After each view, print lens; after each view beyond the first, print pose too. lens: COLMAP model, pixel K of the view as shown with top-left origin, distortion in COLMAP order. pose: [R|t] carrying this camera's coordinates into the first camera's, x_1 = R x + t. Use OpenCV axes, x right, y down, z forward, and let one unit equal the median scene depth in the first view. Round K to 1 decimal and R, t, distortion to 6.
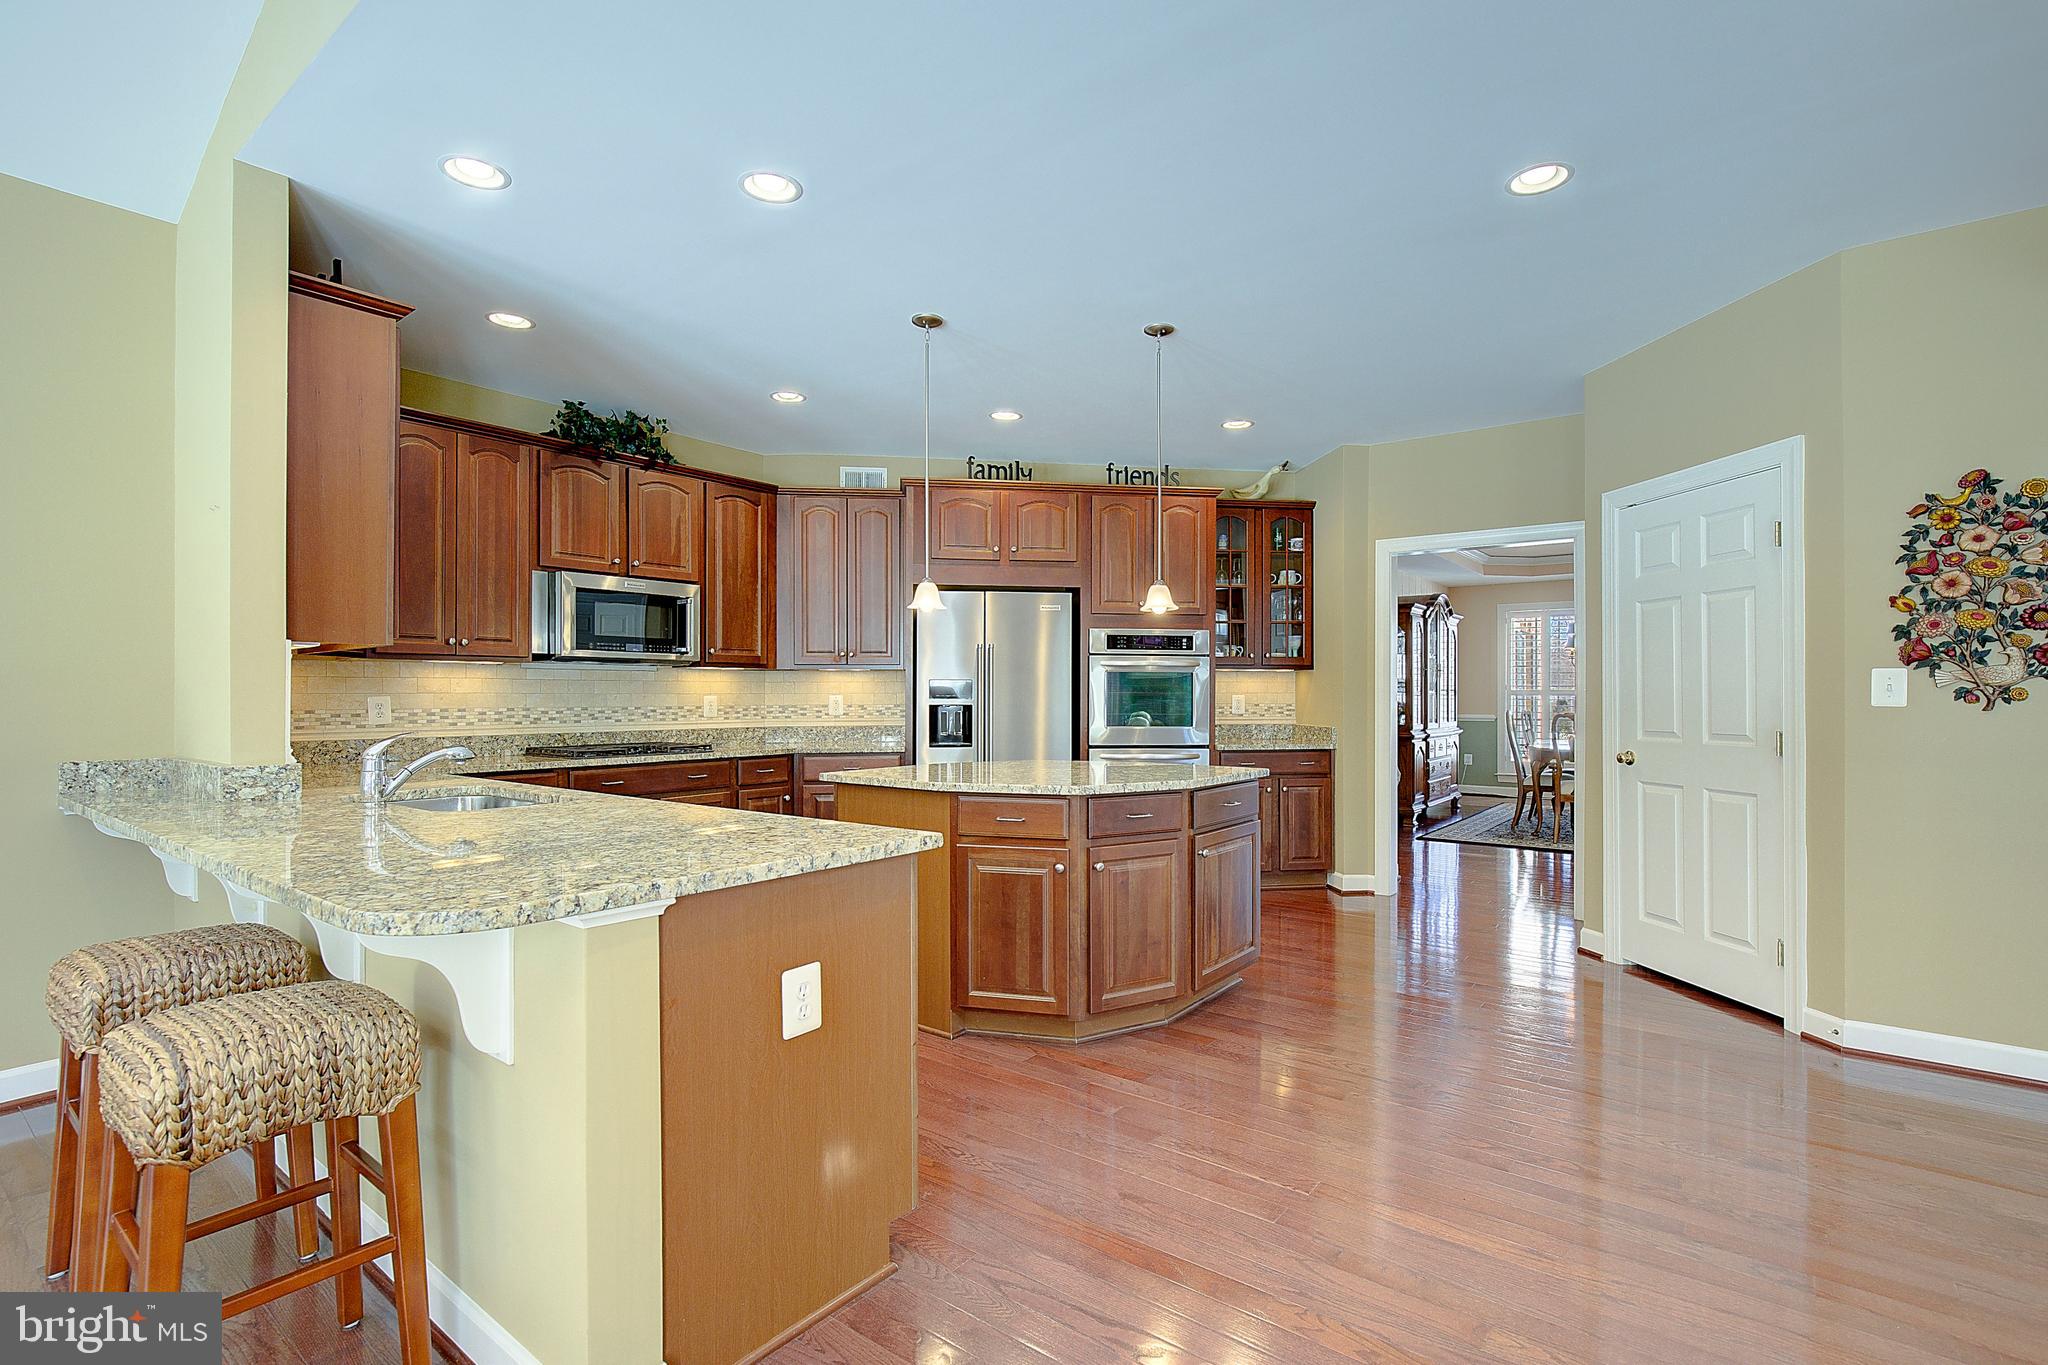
lens RADIAL K [[956.2, 0, 1024.0], [0, 956.2, 682.5], [0, 0, 1]] dist [-0.007824, -0.000090]
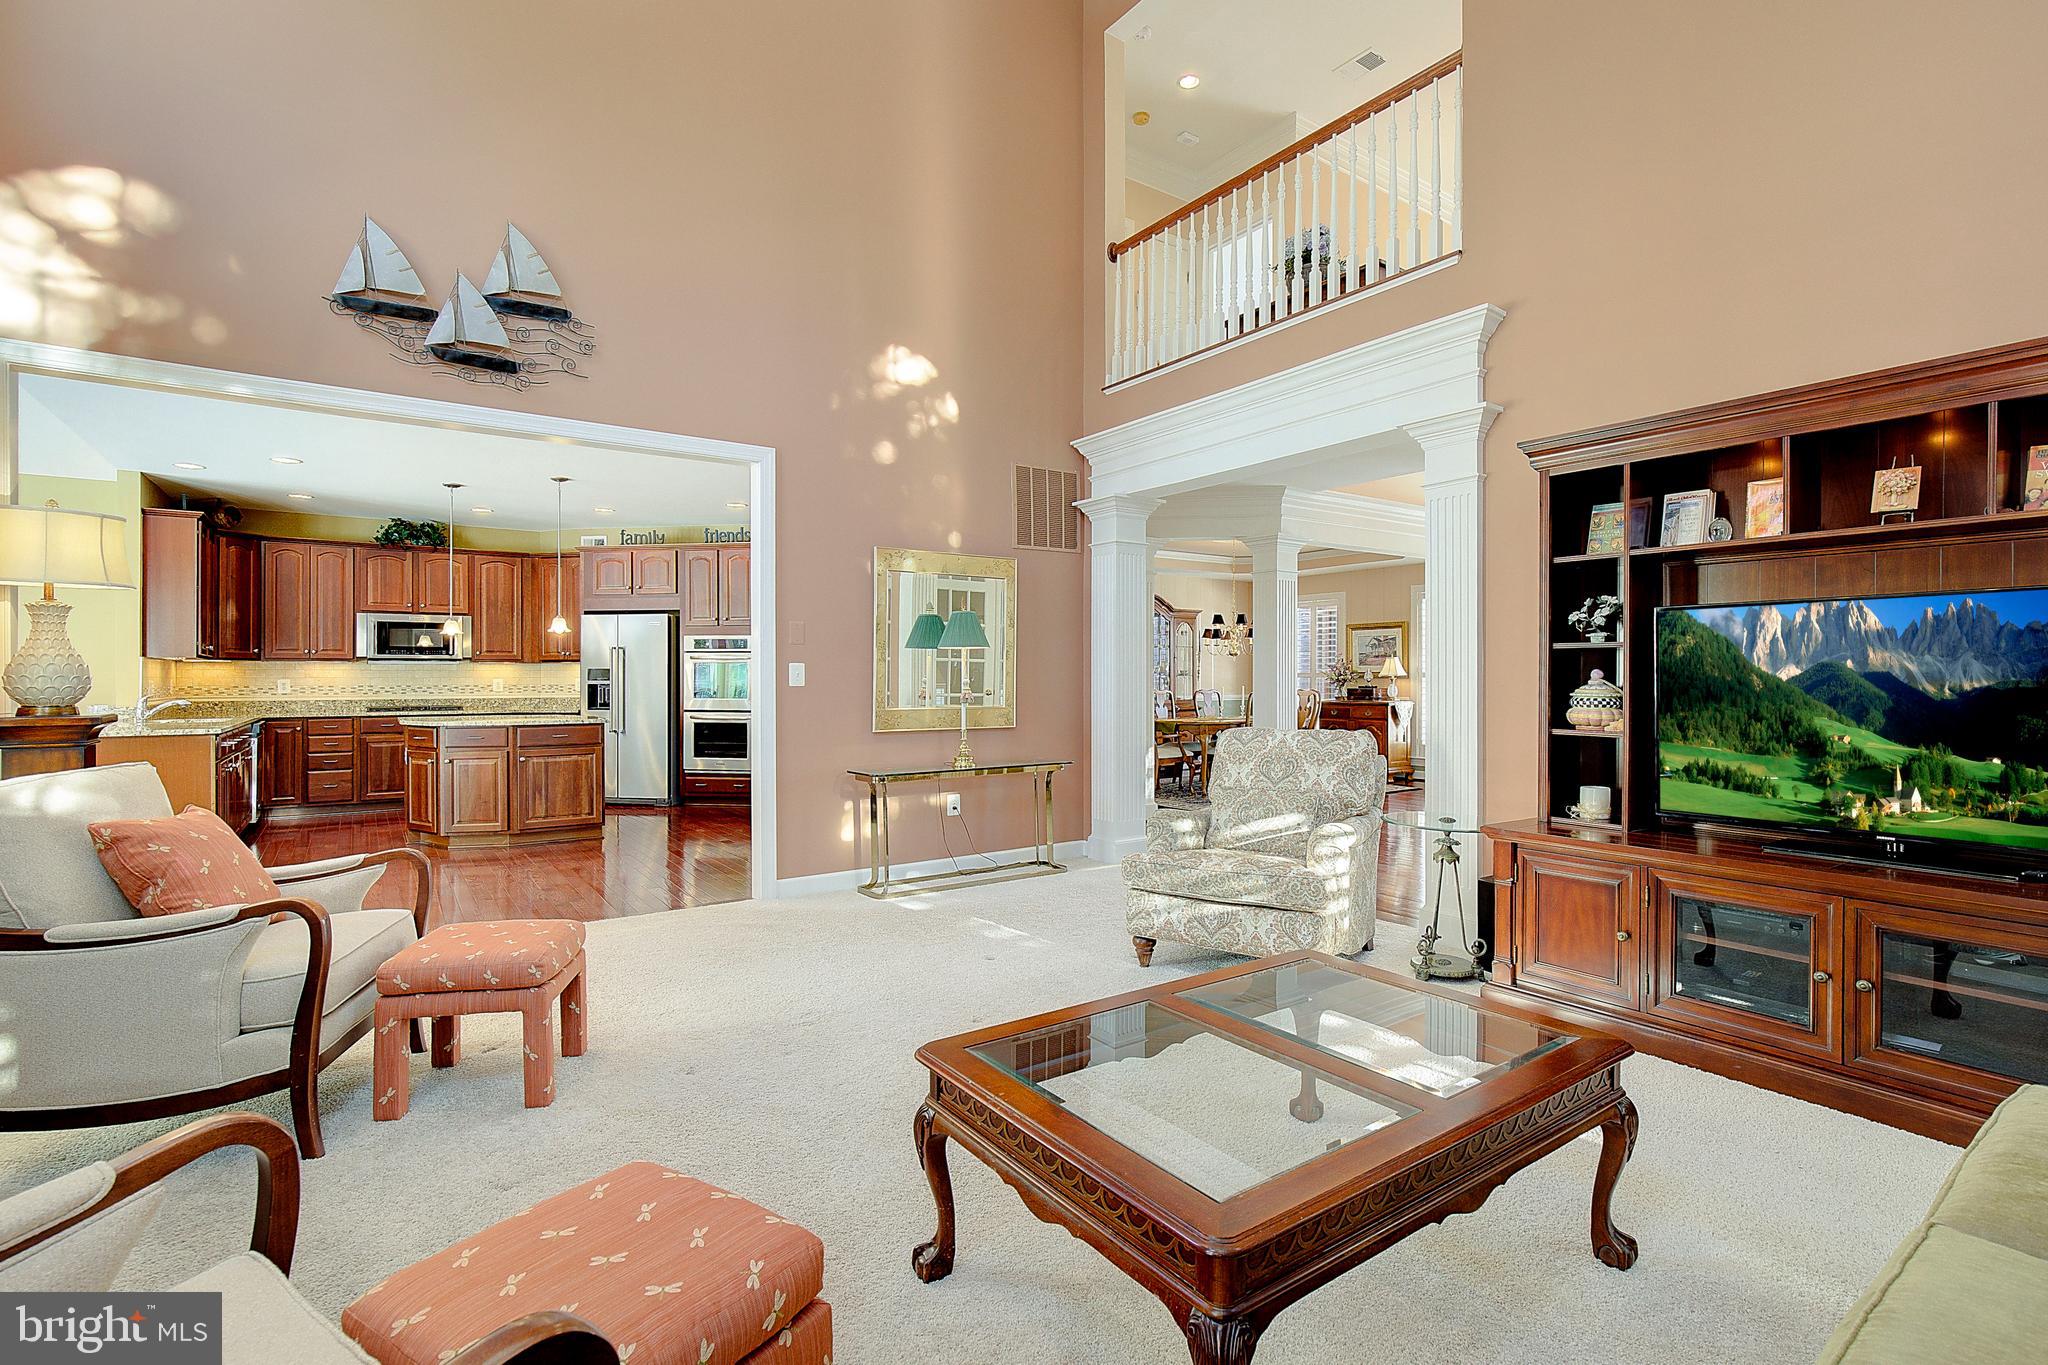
lens RADIAL K [[964.2, 0, 1031.3], [0, 964.2, 653.7], [0, 0, 1]] dist [-0.000040, 0.000375]
pose [[0.953673, -0.009629, -0.300691, 1.119082], [0.005928, 0.999895, -0.013220, -0.002670], [0.300787, 0.010825, 0.953630, -0.358686]]
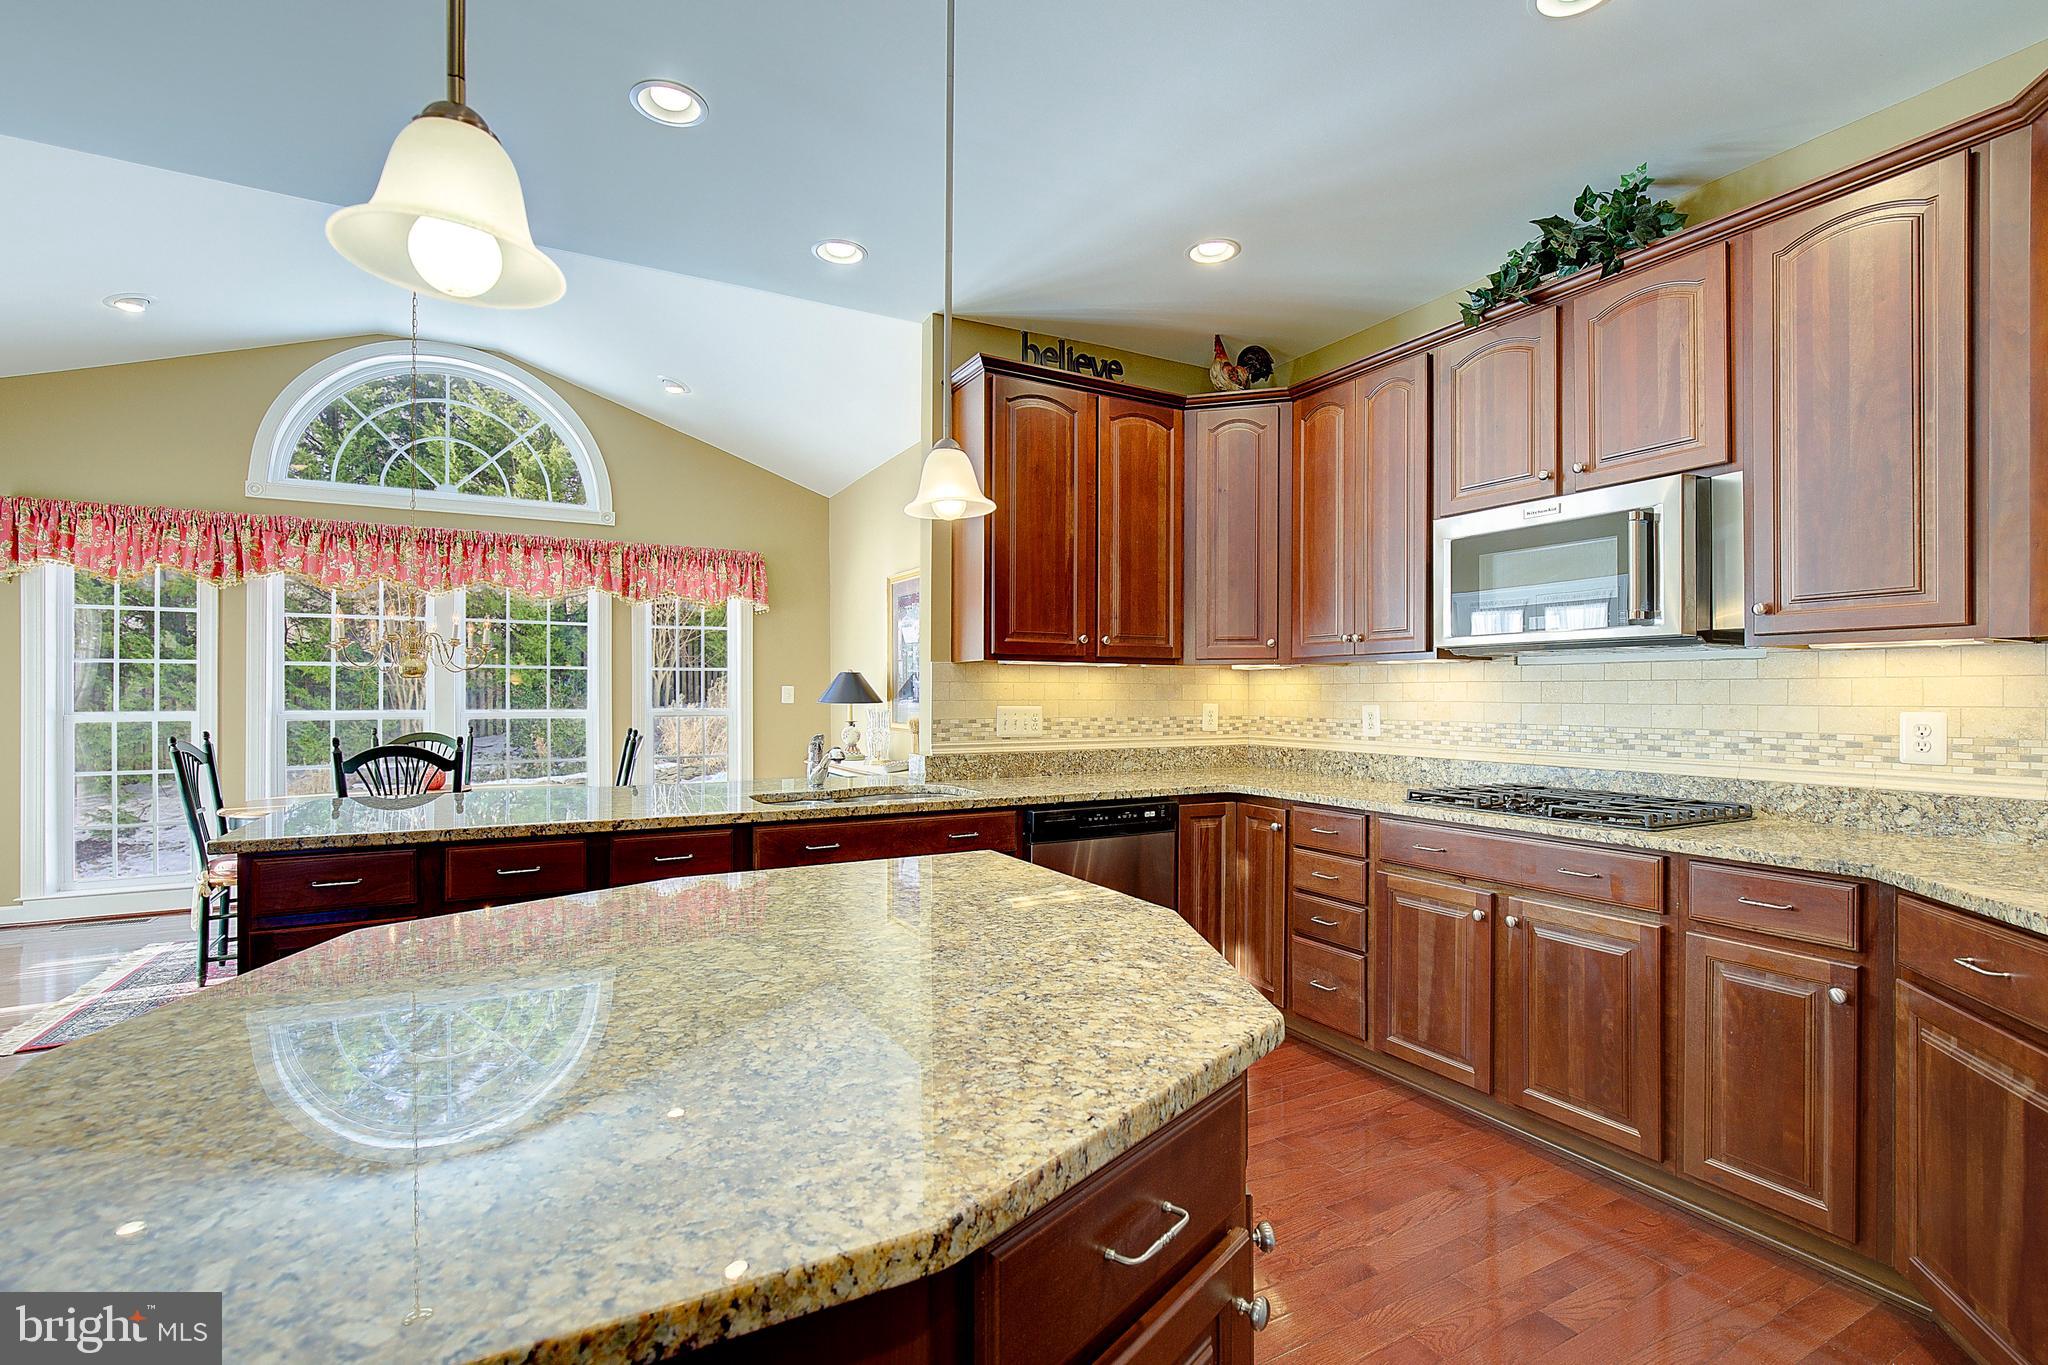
lens RADIAL K [[938.6, 0, 1023.4], [0, 938.6, 687.6], [0, 0, 1]] dist [-0.021923, 0.000282]
pose [[-0.414754, -0.010376, -0.909874, 0.191104], [0.008319, 0.999850, -0.015194, 0.006984], [0.909895, -0.013871, -0.414606, 0.836421]]
